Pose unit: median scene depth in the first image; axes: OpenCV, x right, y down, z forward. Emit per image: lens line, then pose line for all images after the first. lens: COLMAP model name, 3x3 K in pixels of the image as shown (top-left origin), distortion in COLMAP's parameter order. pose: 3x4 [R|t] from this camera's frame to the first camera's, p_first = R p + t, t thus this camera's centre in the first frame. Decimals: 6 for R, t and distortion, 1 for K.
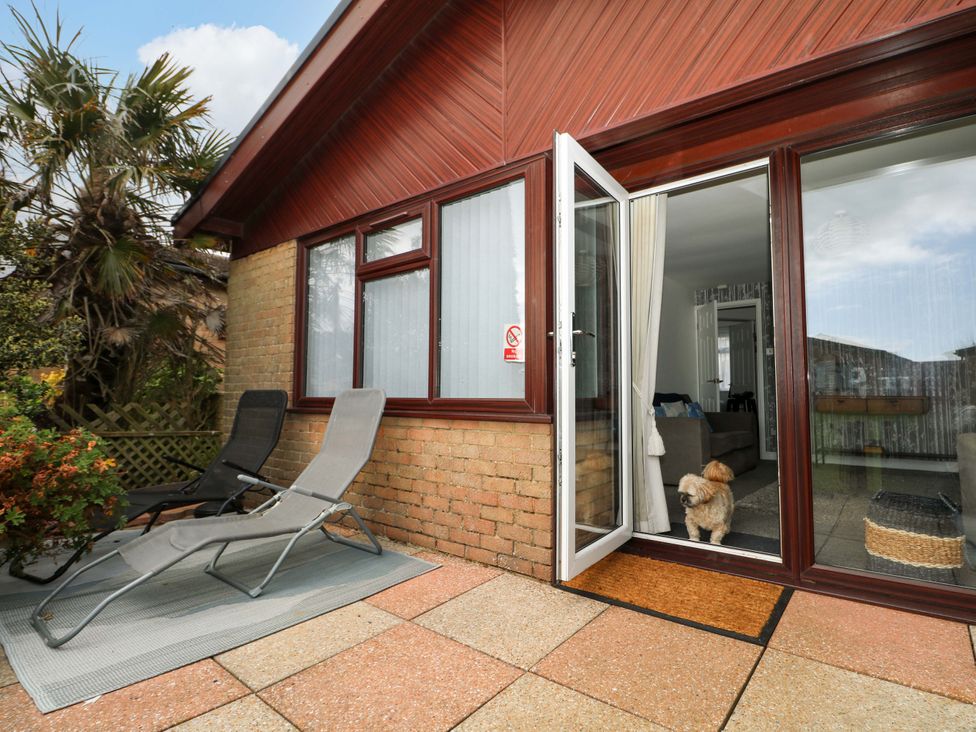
lens RADIAL K [[470.1, 0, 489.8], [0, 470.1, 364.6], [0, 0, 1]] dist [-0.003132, -0.000075]
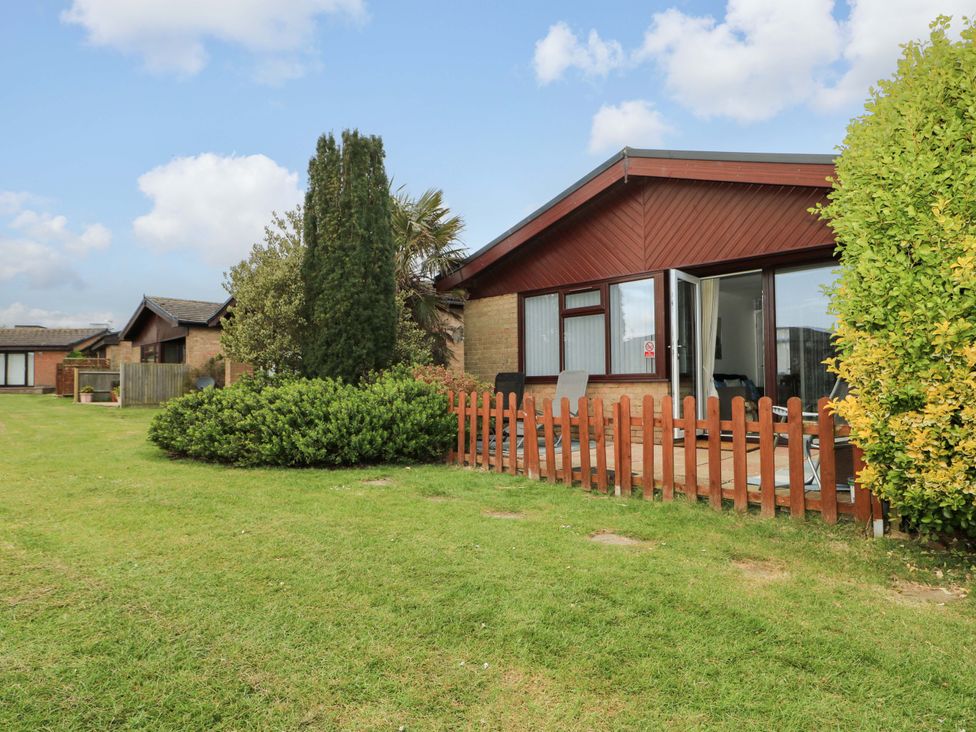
lens RADIAL K [[521.0, 0, 485.4], [0, 521.0, 363.7], [0, 0, 1]] dist [-0.000988, -0.014274]
pose [[0.993817, -0.014245, -0.110109, -0.405115], [0.016722, 0.999627, 0.021600, -0.038368], [0.109761, -0.023308, 0.993685, -1.415760]]
